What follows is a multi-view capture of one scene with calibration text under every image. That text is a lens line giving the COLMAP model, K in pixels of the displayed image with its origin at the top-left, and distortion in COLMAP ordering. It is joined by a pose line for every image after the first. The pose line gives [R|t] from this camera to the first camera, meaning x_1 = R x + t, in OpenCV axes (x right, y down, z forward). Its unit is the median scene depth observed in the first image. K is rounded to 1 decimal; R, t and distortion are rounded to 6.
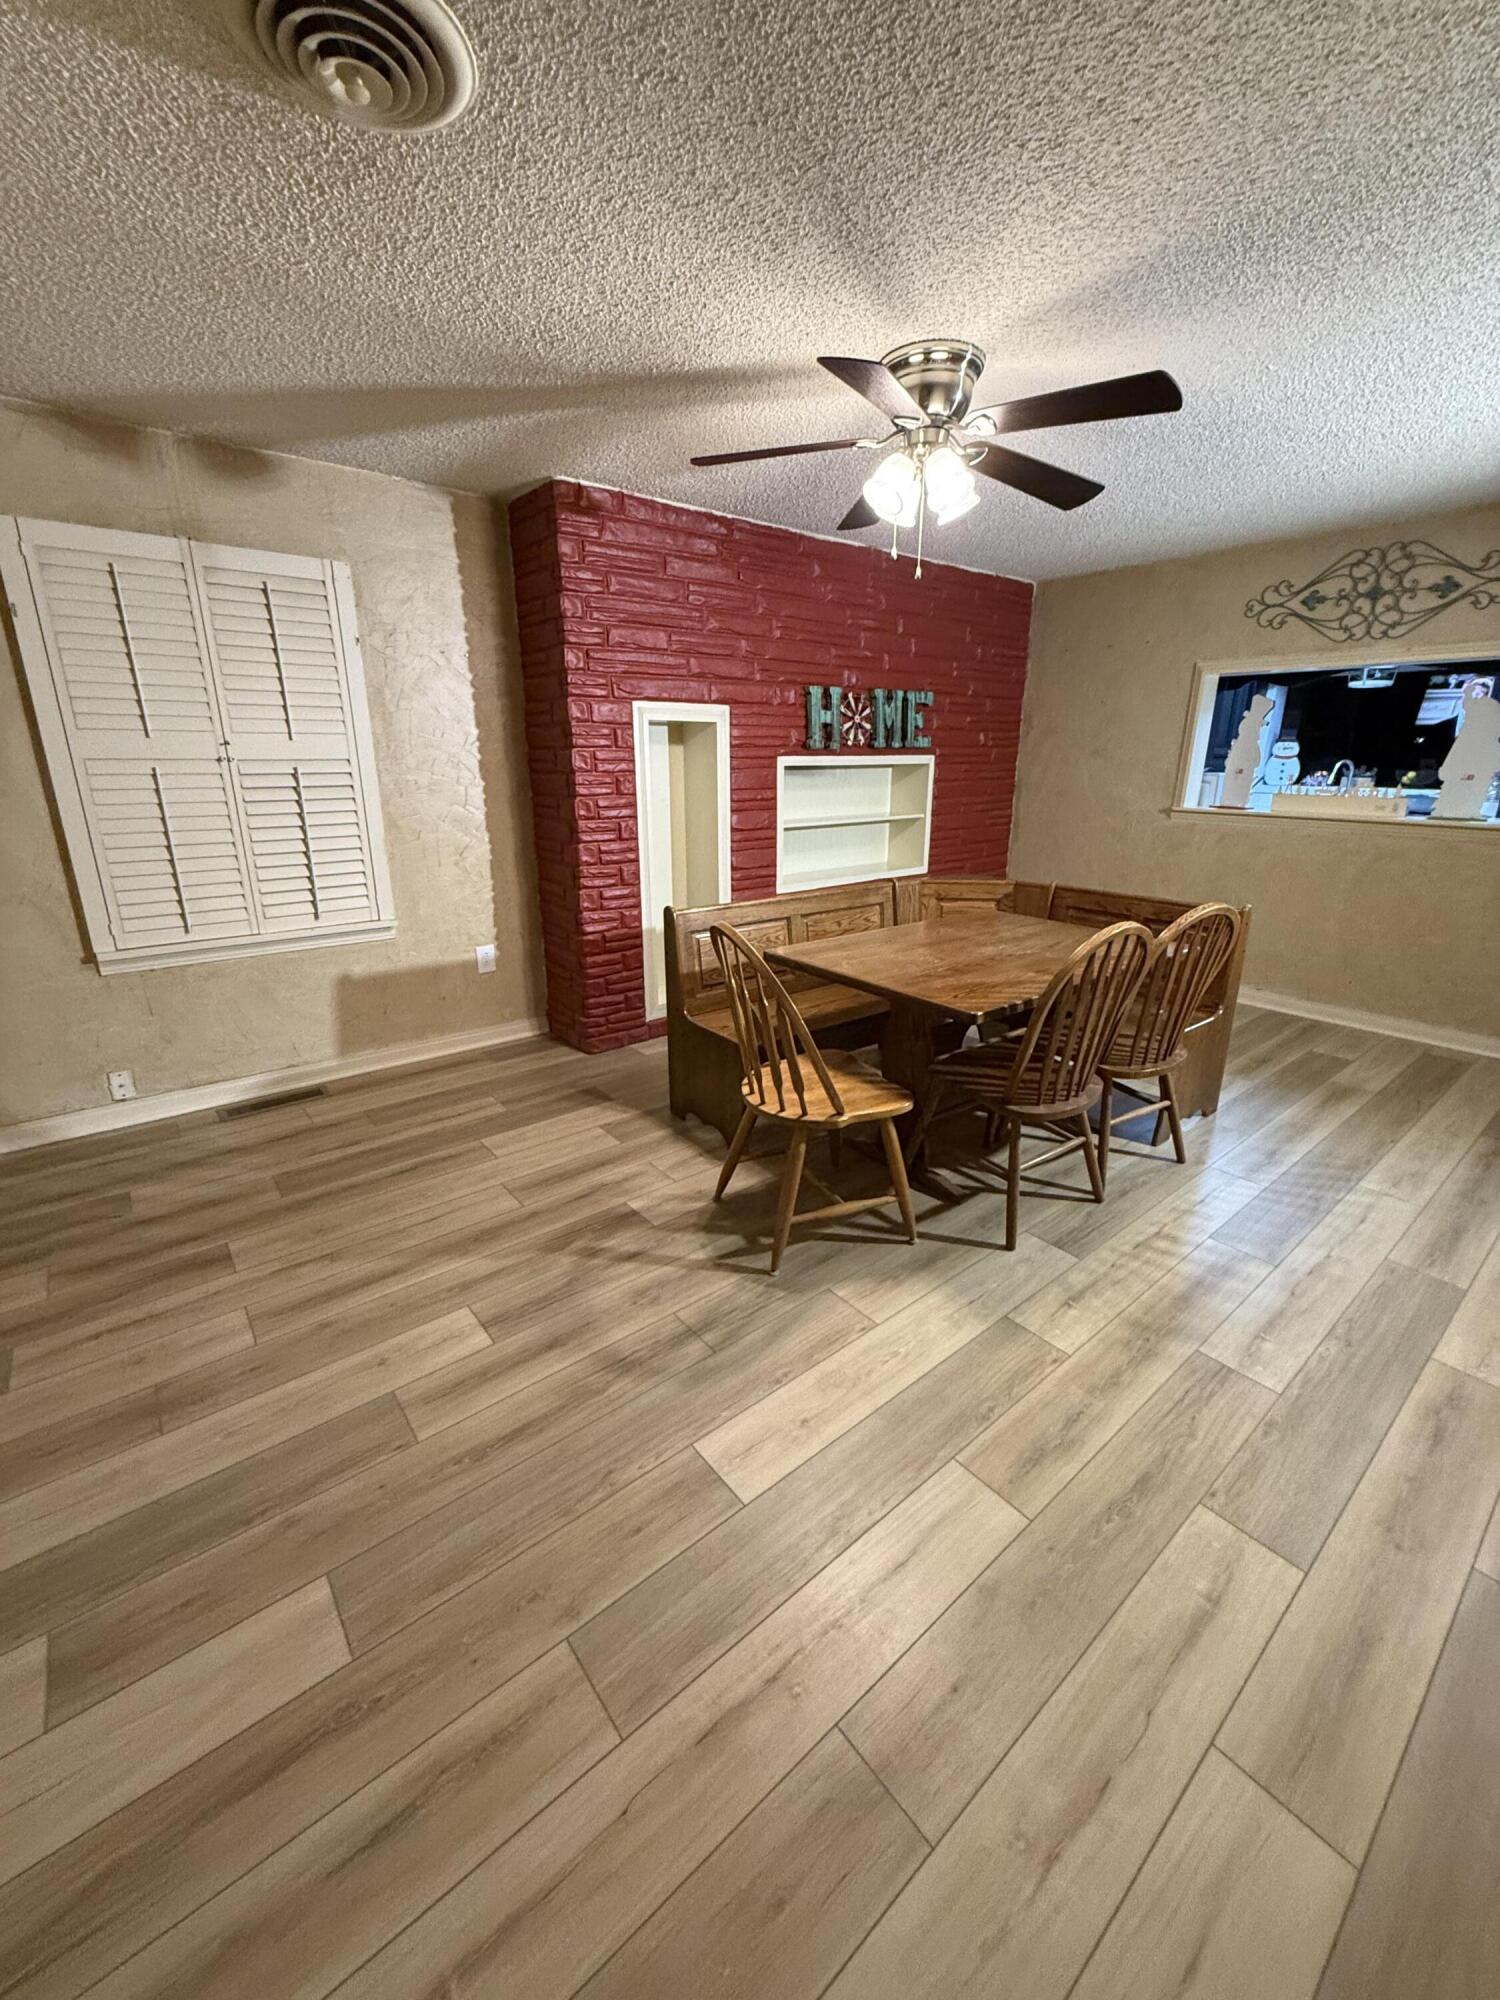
lens RADIAL K [[799.3, 0, 752.3], [0, 799.3, 997.1], [0, 0, 1]] dist [-0.001118, 0.000641]
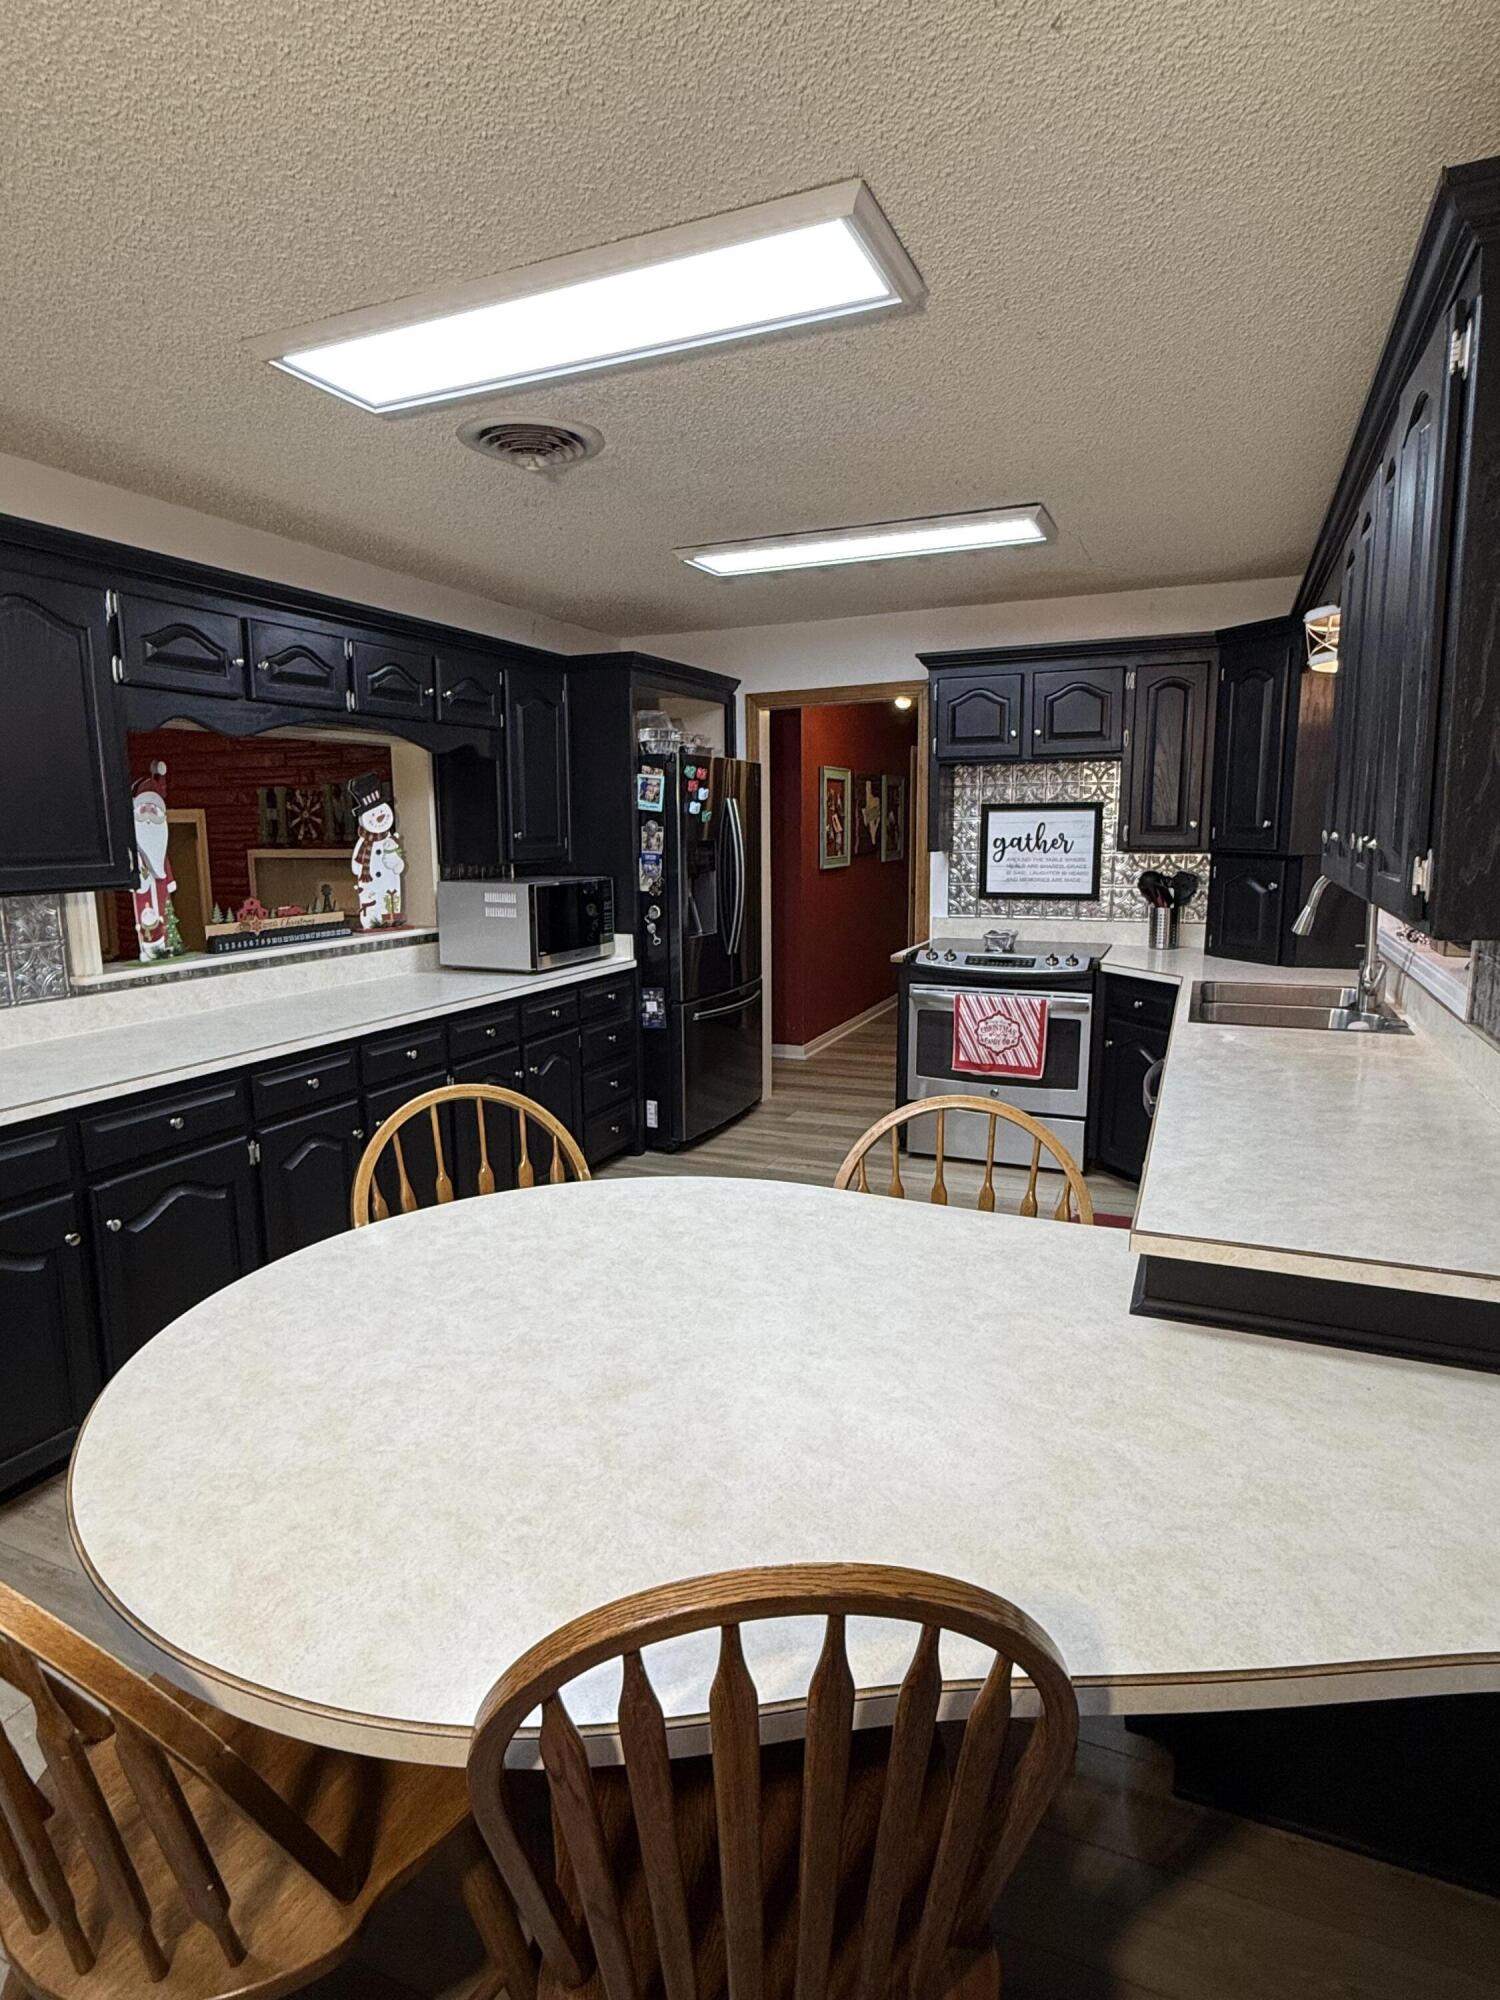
lens RADIAL K [[1073.8, 0, 750.0], [0, 1073.8, 998.2], [0, 0, 1]] dist [-0.001103, -0.000649]
pose [[0.466793, 0.139782, -0.873250, 1.674215], [-0.251277, 0.967696, 0.020581, -0.299392], [0.847917, 0.209821, 0.486838, 0.884487]]
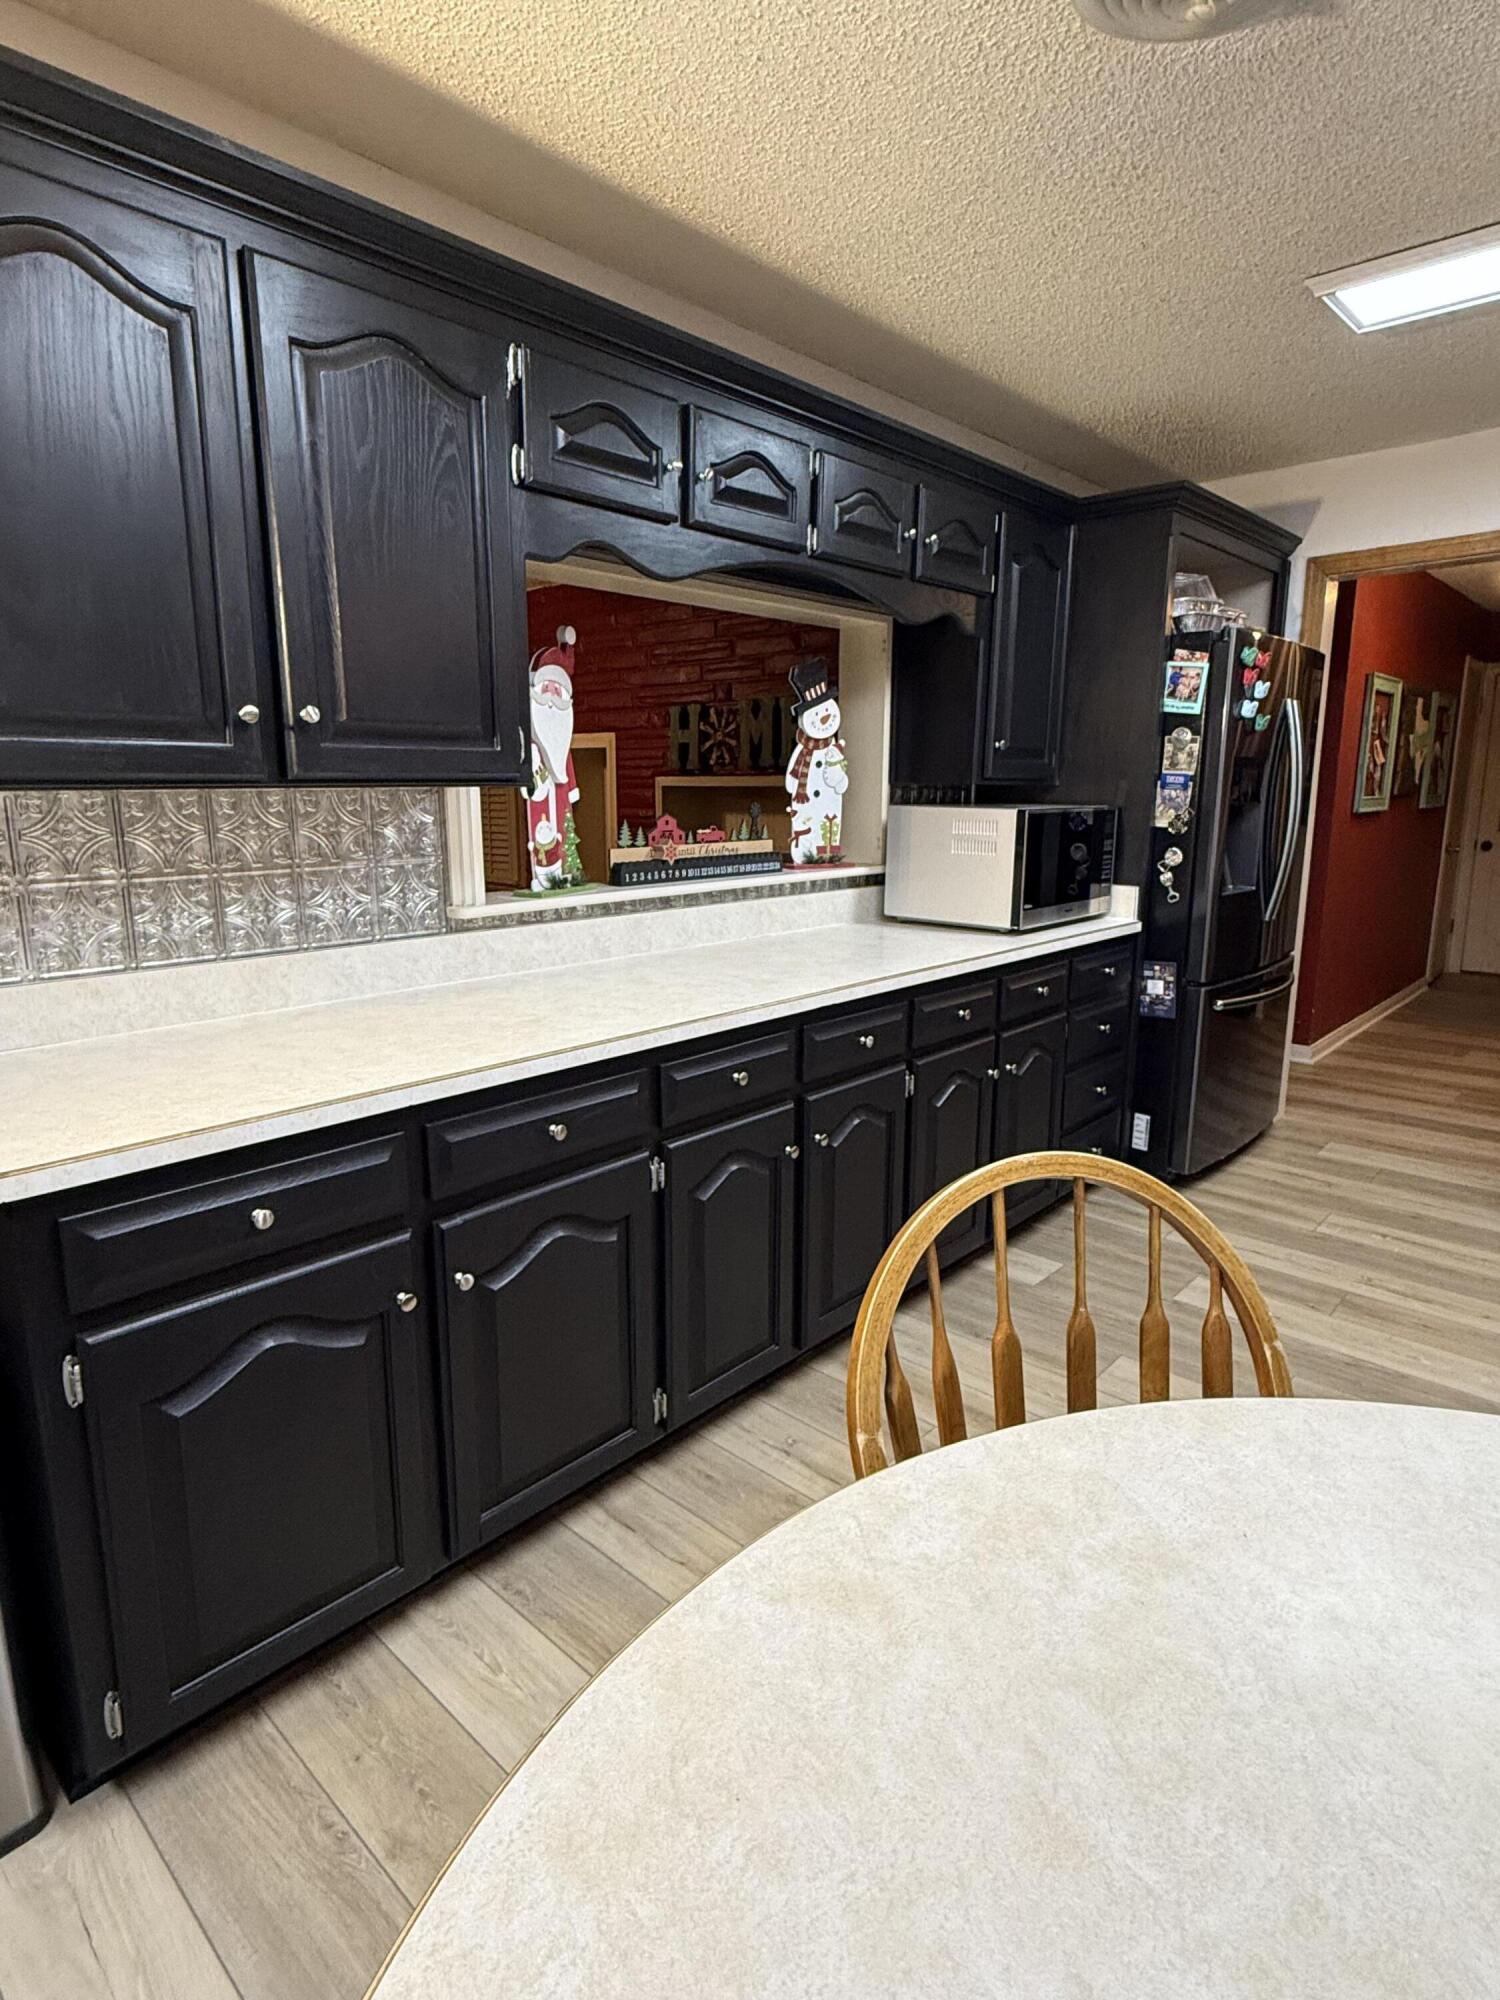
lens RADIAL K [[1073.8, 0, 752.9], [0, 1073.8, 993.9], [0, 0, 1]] dist [-0.001103, -0.000649]
pose [[0.148329, 0.193926, -0.969738, 1.394868], [-0.290217, 0.945946, 0.144777, -0.266442], [0.945396, 0.259959, 0.196592, 0.896434]]
